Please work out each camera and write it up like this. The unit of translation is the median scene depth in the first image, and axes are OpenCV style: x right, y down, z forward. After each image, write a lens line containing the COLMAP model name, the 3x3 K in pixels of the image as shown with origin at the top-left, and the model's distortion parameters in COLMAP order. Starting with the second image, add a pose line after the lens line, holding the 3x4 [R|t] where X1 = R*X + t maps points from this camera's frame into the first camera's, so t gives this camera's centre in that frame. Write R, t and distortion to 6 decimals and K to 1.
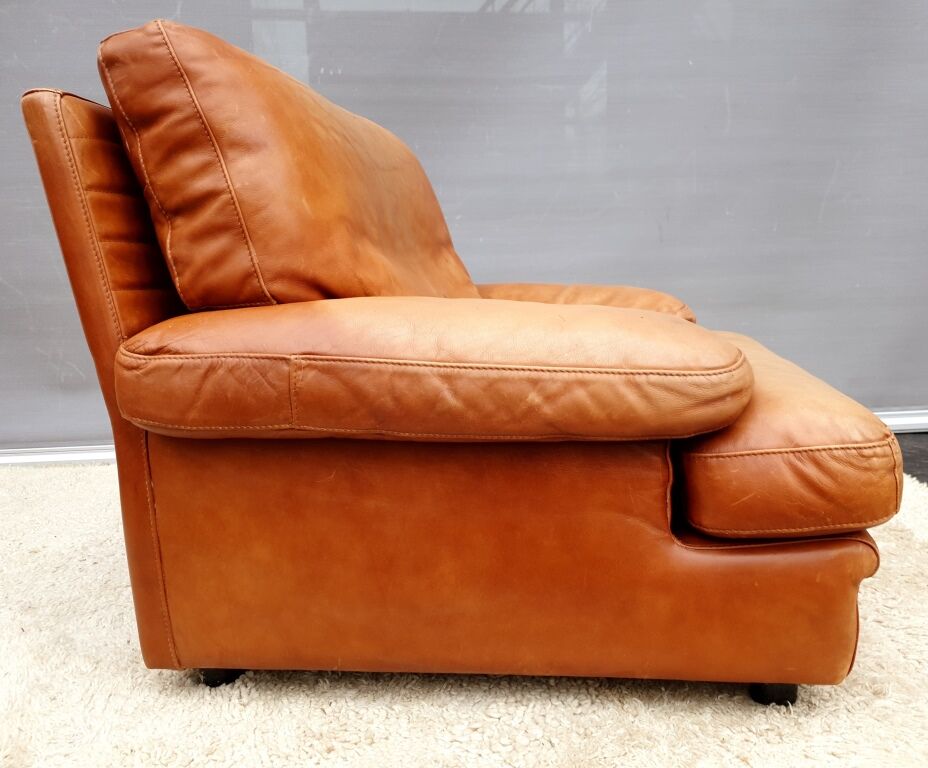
lens RADIAL K [[615.9, 0, 509.1], [0, 615.9, 383.1], [0, 0, 1]] dist [-0.001555, 0.006545]
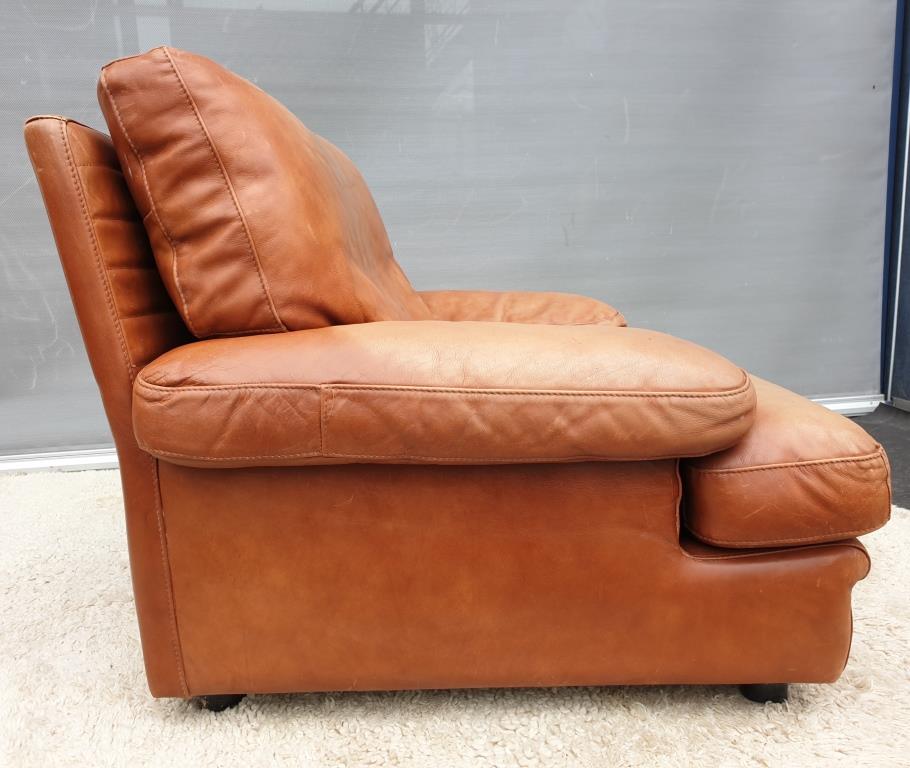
lens RADIAL K [[596.2, 0, 411.4], [0, 596.2, 371.4], [0, 0, 1]] dist [-0.007451, 0.015456]
pose [[0.997969, -0.019409, 0.060668, -0.240034], [0.019514, 0.999809, -0.001141, -0.056910], [-0.060634, 0.002322, 0.998157, 0.017949]]
